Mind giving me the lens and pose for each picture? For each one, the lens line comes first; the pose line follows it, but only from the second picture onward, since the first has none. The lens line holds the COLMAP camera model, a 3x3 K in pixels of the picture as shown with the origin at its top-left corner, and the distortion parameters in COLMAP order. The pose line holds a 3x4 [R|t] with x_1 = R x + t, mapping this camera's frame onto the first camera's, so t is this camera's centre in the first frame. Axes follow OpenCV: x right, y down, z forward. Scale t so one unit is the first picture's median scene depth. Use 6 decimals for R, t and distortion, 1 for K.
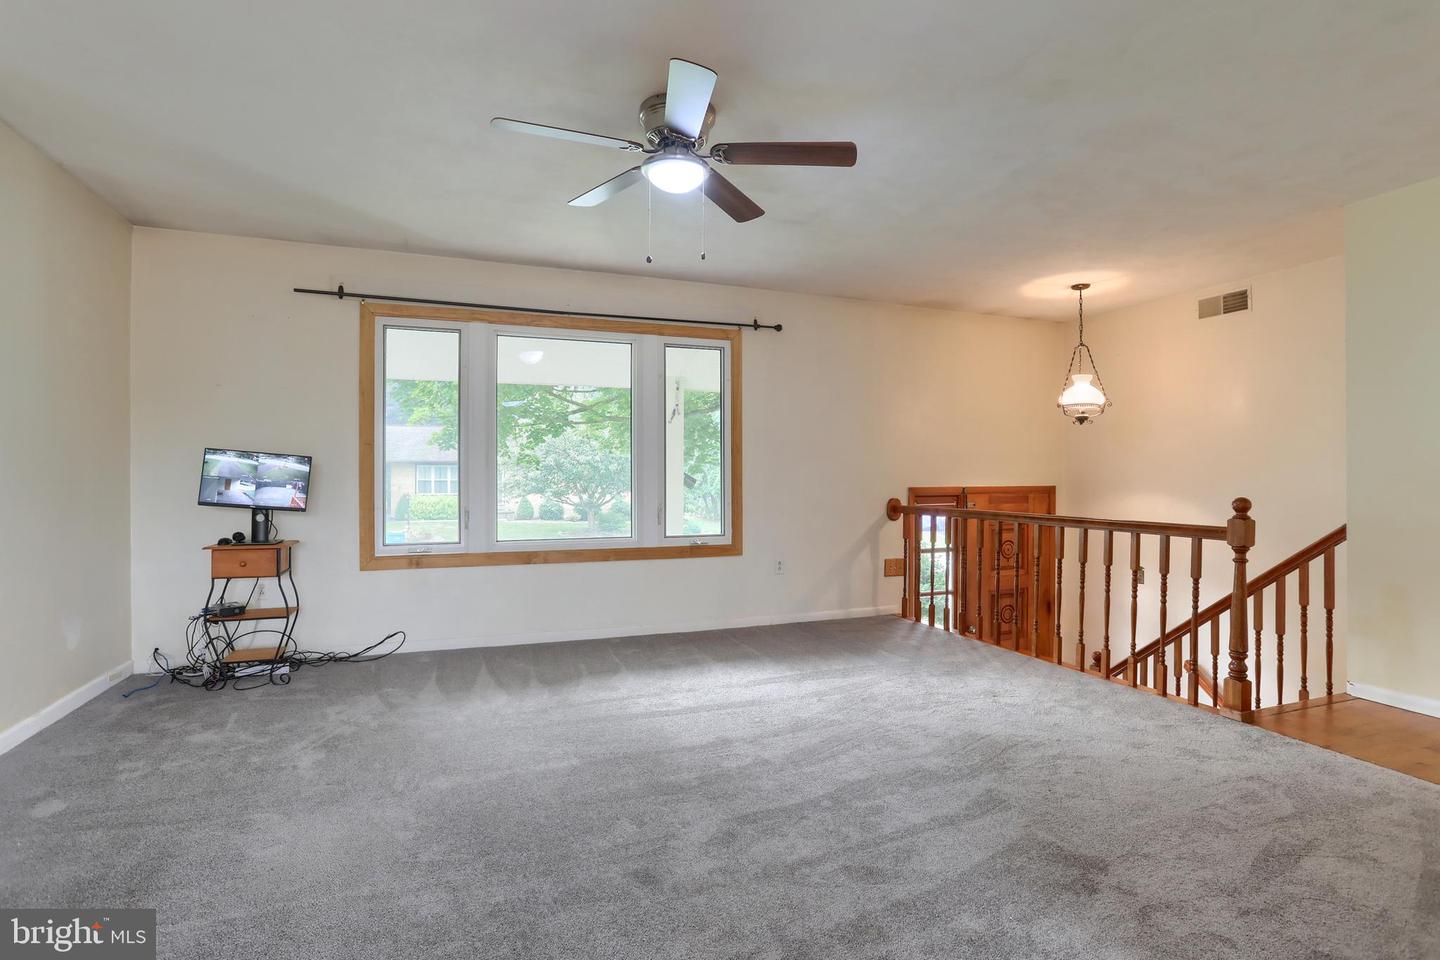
lens RADIAL K [[669.0, 0, 666.6], [0, 669.0, 480.0], [0, 0, 1]] dist [-0.051062, -0.000130]
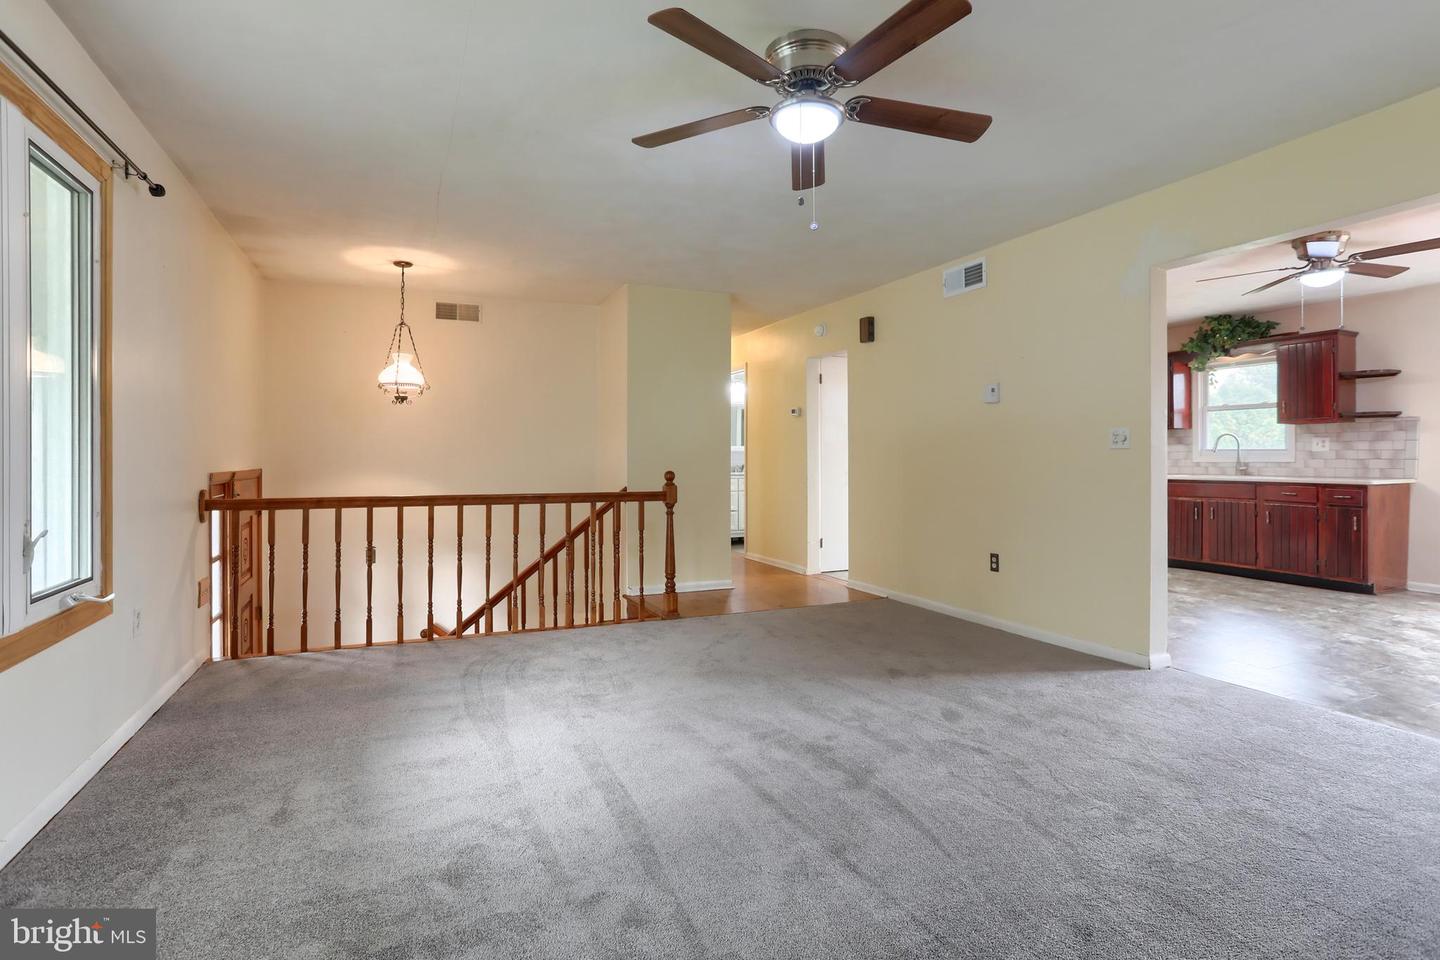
lens RADIAL K [[720.6, 0, 730.1], [0, 720.6, 474.4], [0, 0, 1]] dist [-0.058430, 0.036487]
pose [[-0.043911, -0.055306, 0.997503, -0.509732], [0.005263, 0.998440, 0.055589, -0.037280], [-0.999022, 0.007691, -0.043551, 0.585863]]
